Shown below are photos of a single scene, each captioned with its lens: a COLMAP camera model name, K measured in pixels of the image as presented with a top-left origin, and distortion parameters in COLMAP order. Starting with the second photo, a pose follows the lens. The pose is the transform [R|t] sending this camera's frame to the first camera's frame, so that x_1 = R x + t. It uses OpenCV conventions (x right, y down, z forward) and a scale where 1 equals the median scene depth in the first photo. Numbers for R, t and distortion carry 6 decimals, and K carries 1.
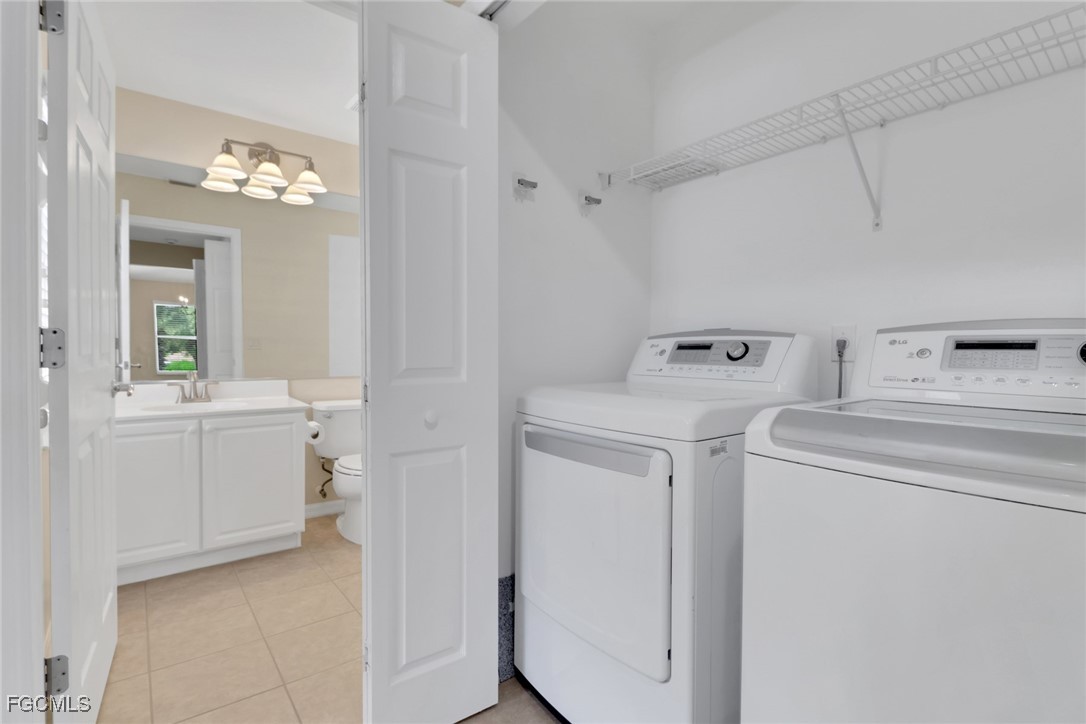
lens RADIAL K [[525.9, 0, 546.4], [0, 525.9, 356.4], [0, 0, 1]] dist [0.003302, -0.001063]
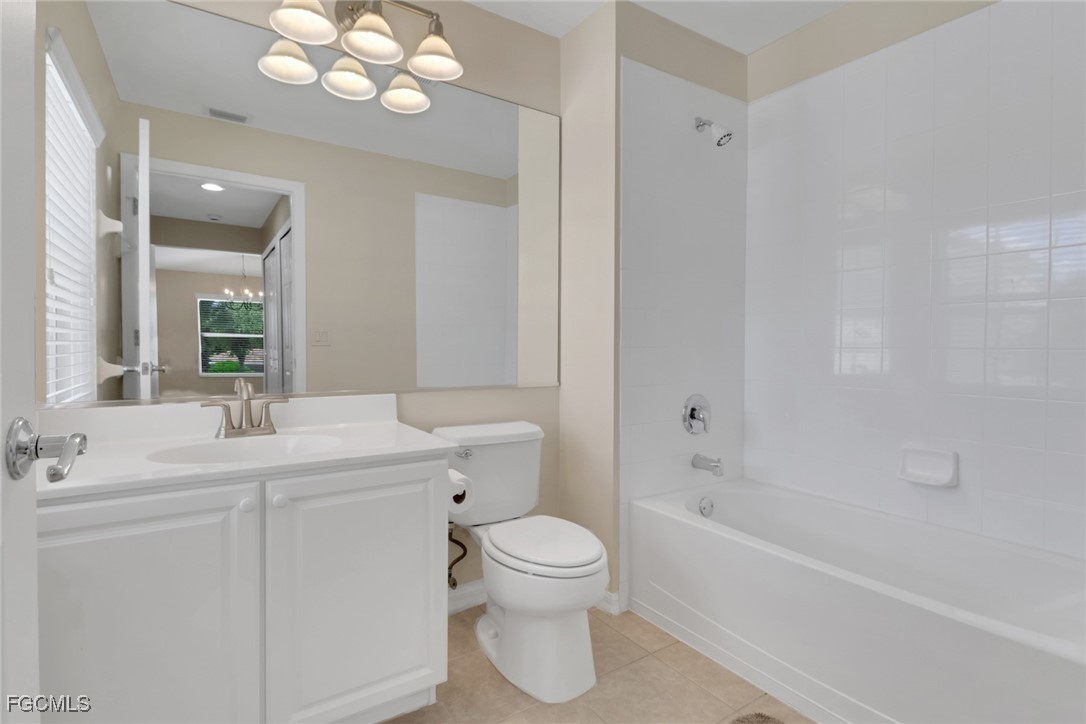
lens RADIAL K [[525.9, 0, 546.4], [0, 525.9, 356.4], [0, 0, 1]] dist [0.003302, -0.001063]
pose [[0.998179, -0.000413, -0.060326, -0.293233], [0.000331, 0.999999, -0.001365, 0.003509], [0.060326, 0.001343, 0.998178, 0.424813]]
